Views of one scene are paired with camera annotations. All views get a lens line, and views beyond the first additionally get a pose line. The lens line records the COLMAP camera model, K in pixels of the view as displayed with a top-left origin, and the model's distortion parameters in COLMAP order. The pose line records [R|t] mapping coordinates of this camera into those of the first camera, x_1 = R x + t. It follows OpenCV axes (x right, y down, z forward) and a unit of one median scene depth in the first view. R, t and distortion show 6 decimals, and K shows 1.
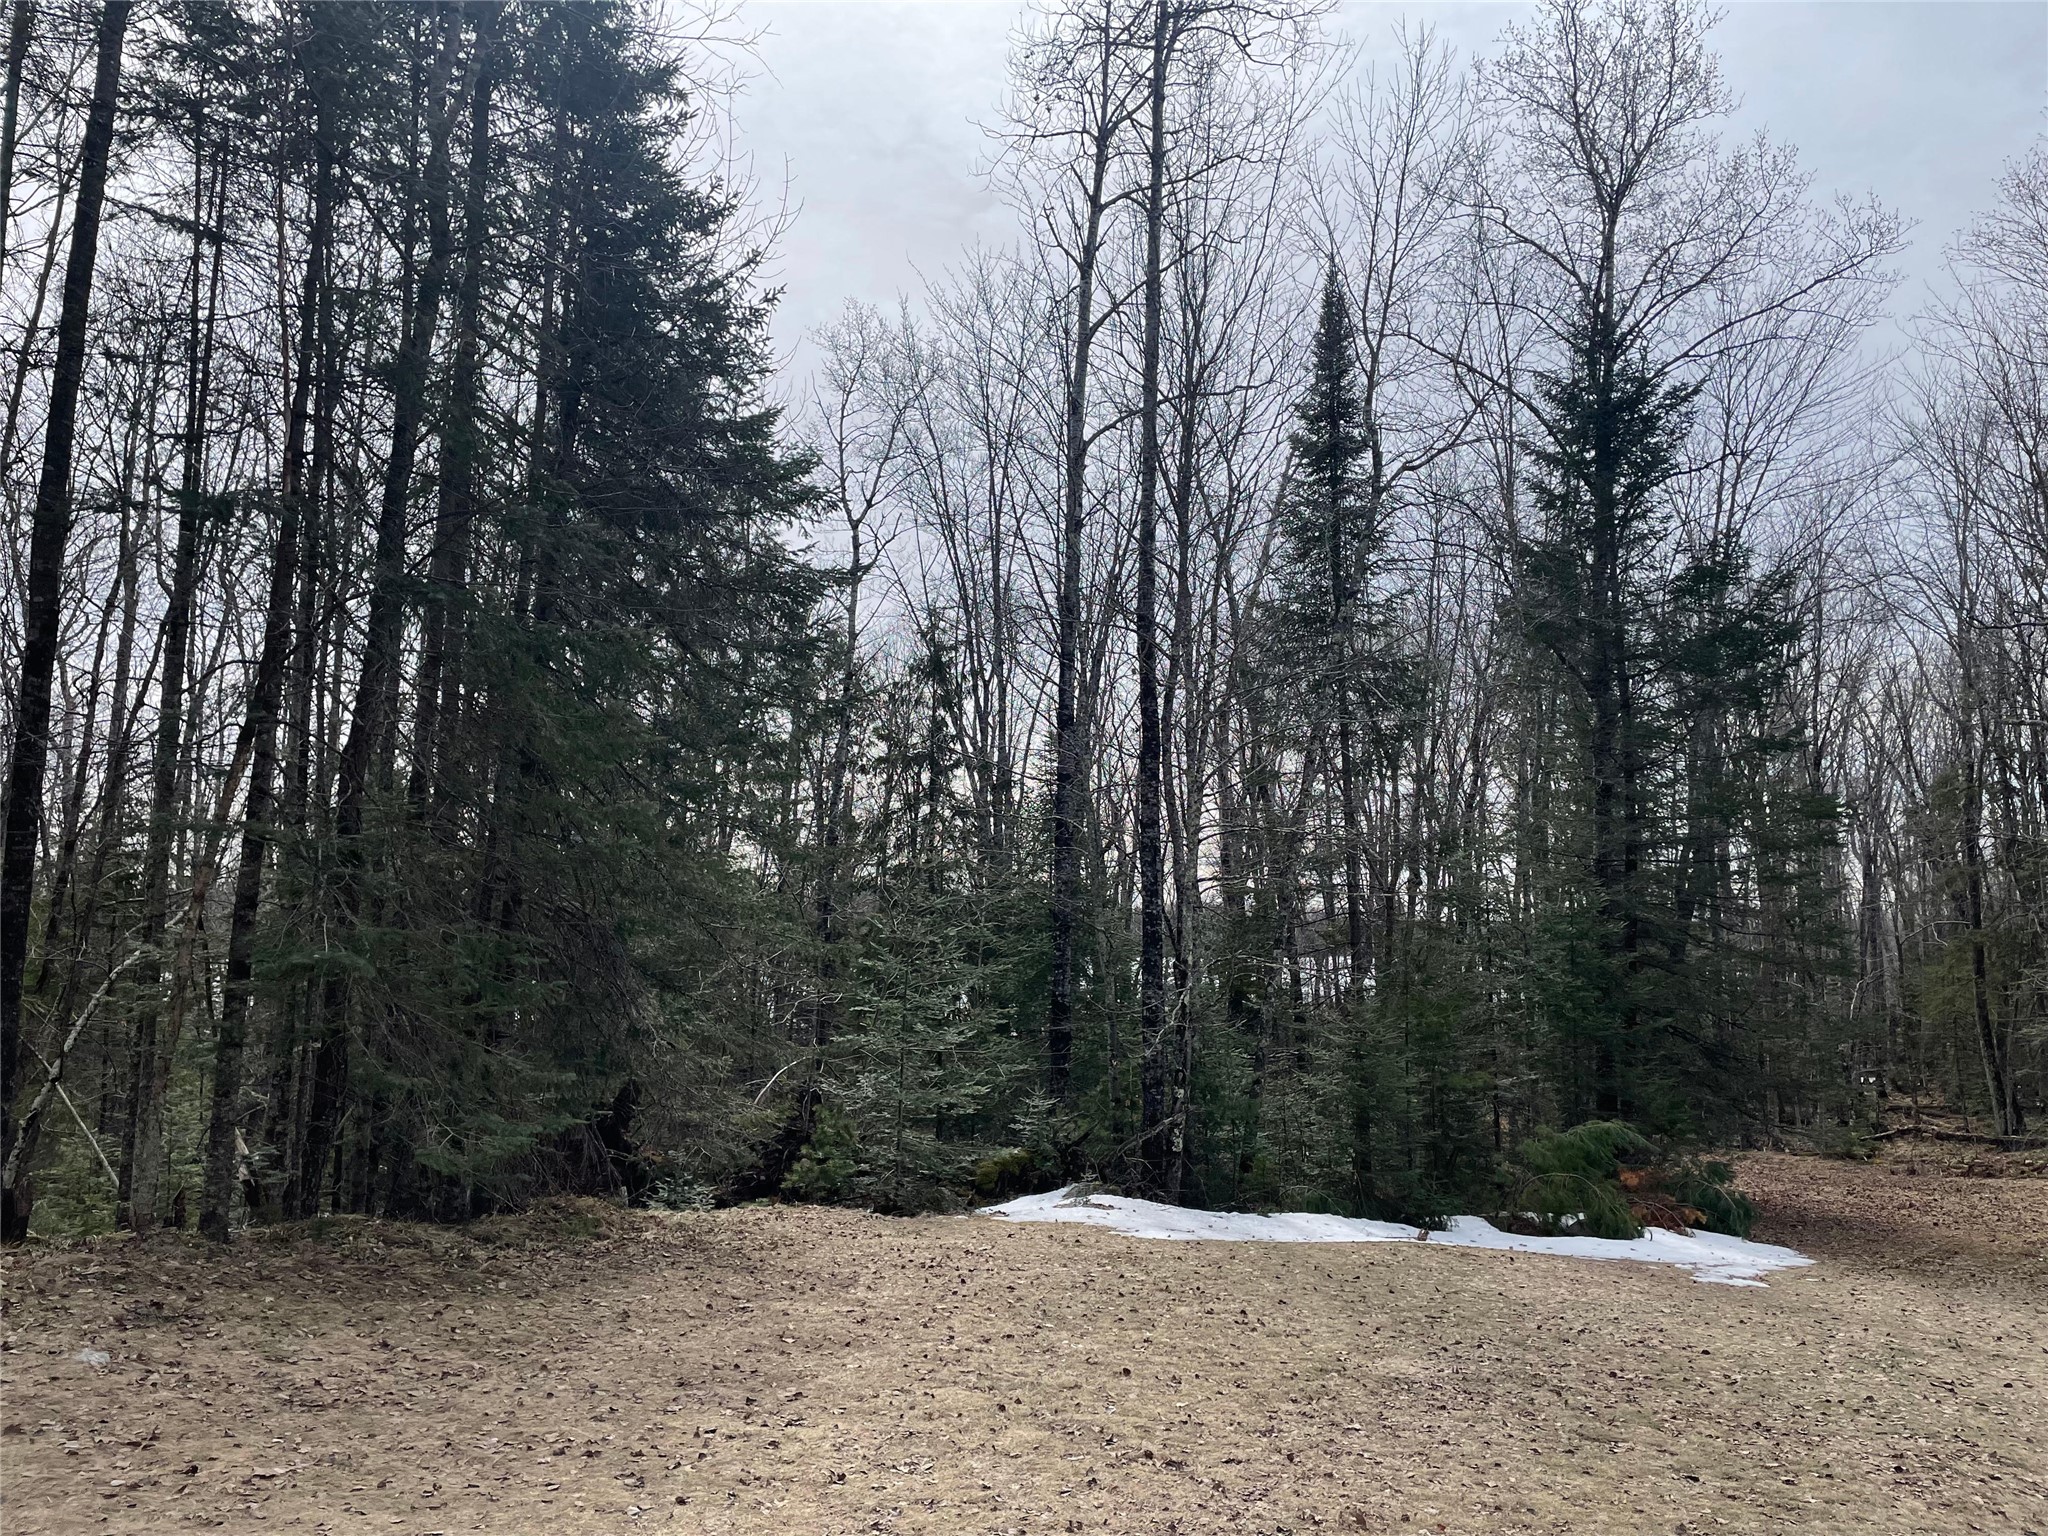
lens RADIAL K [[1548.8, 0, 1020.7], [0, 1548.8, 768.5], [0, 0, 1]] dist [-0.015617, -0.003128]
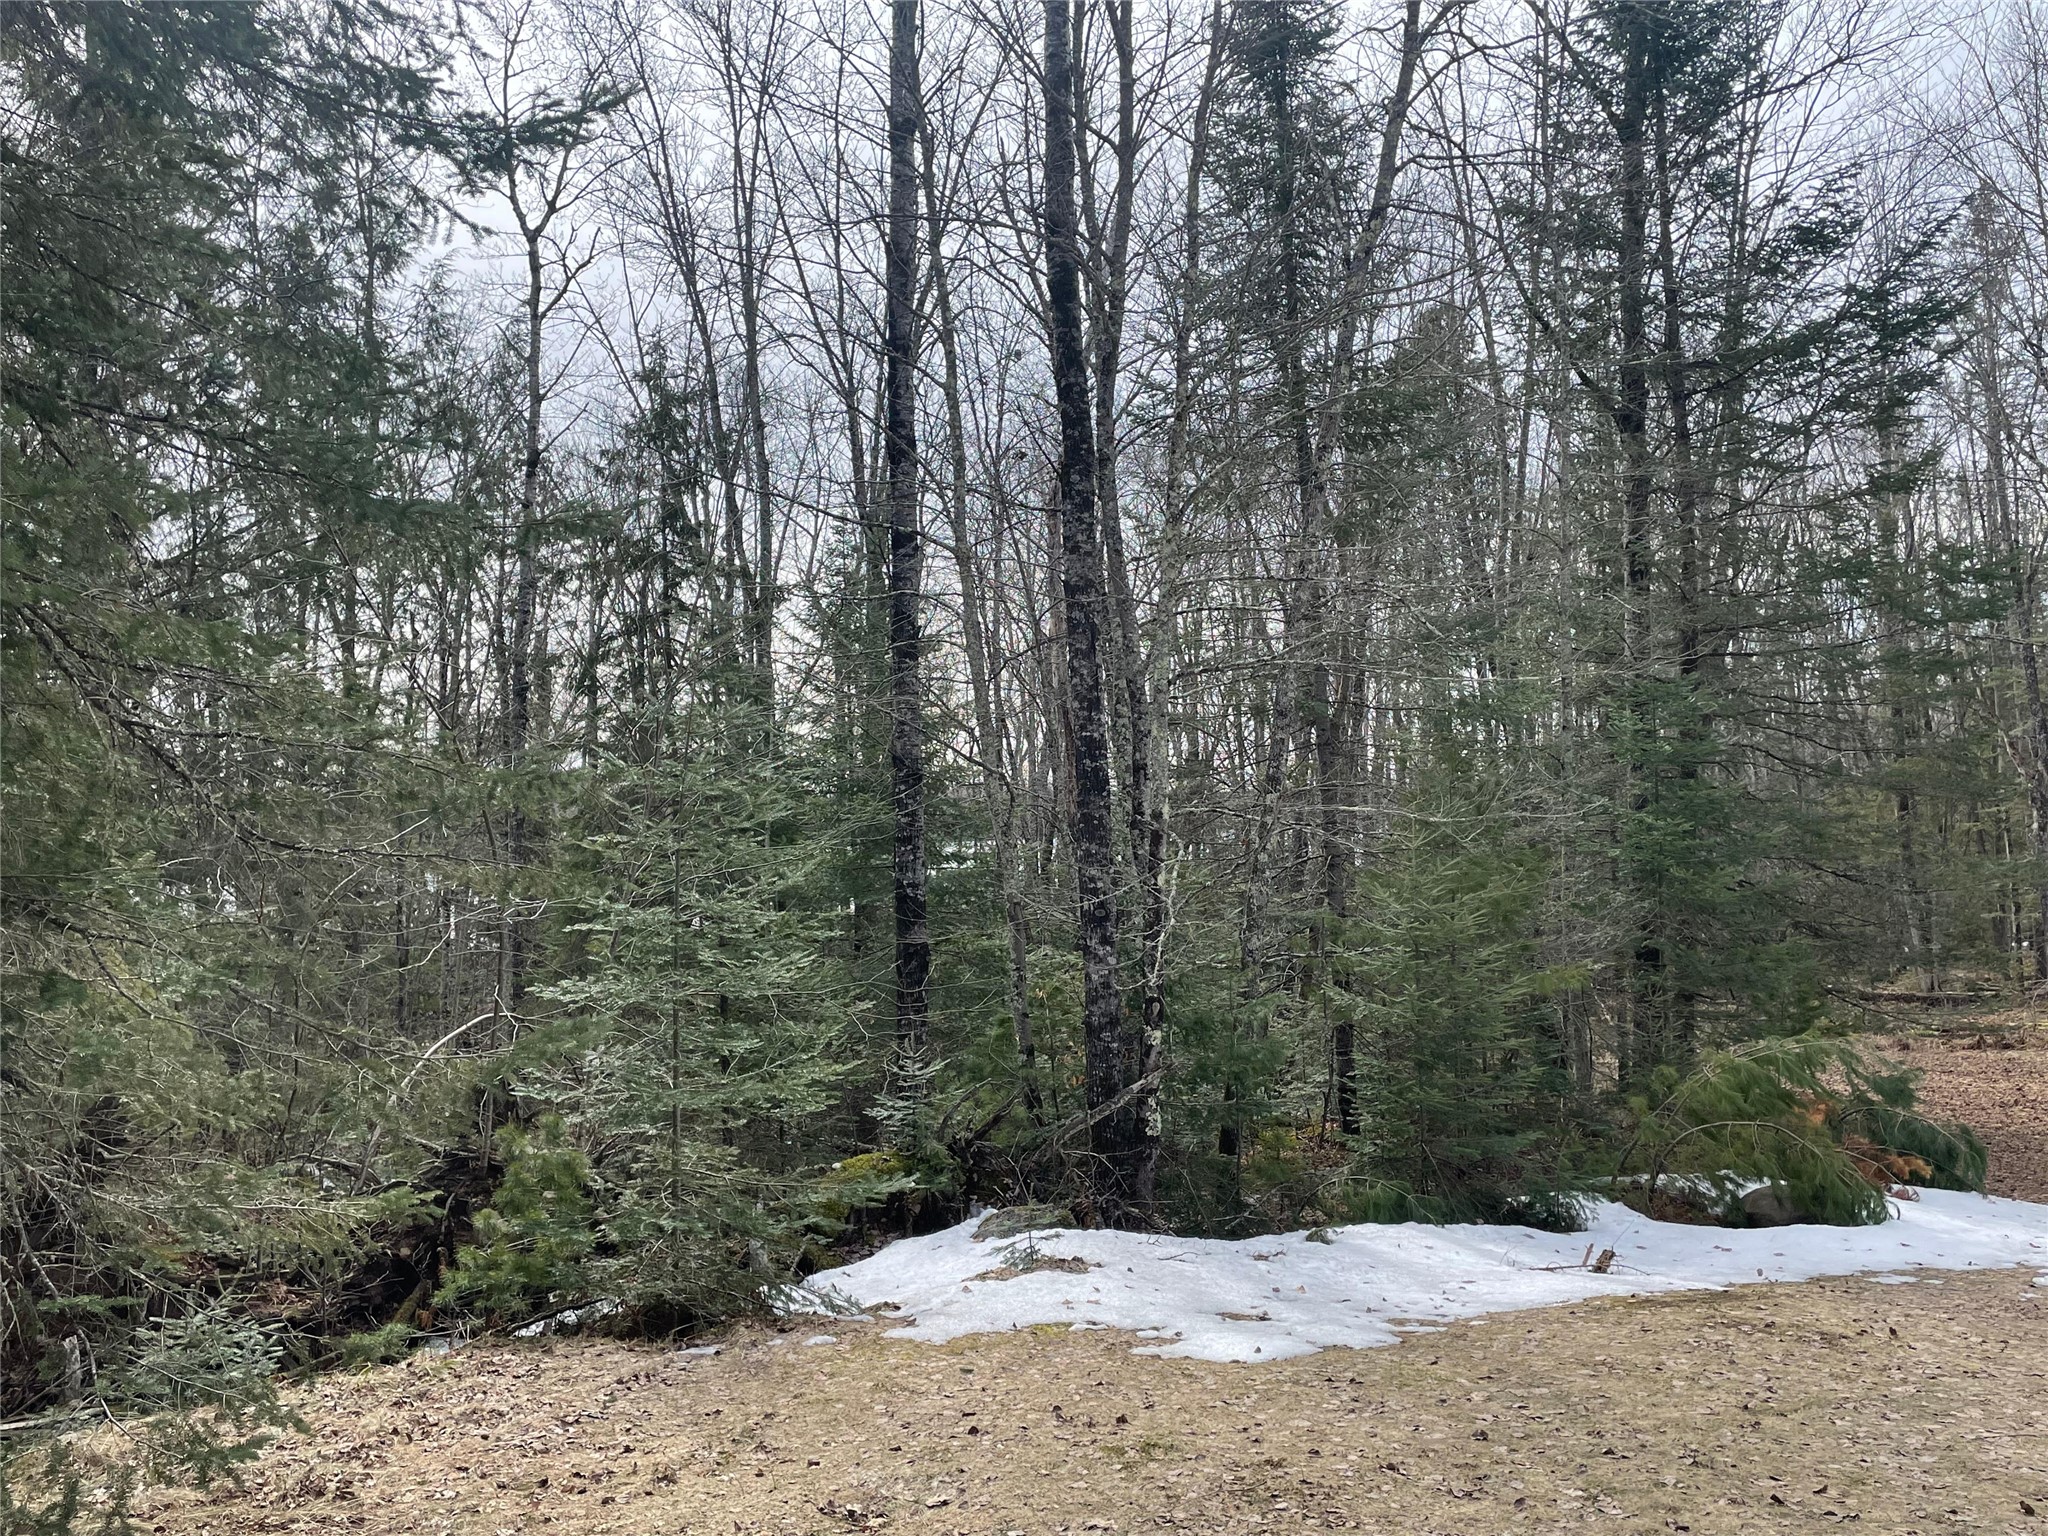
lens RADIAL K [[1549.2, 0, 1026.6], [0, 1549.2, 763.7], [0, 0, 1]] dist [0.002325, -0.002166]
pose [[0.980972, -0.039153, 0.190159, -0.042427], [0.027311, 0.997544, 0.064500, 0.055103], [-0.192217, -0.058079, 0.979632, 0.361471]]
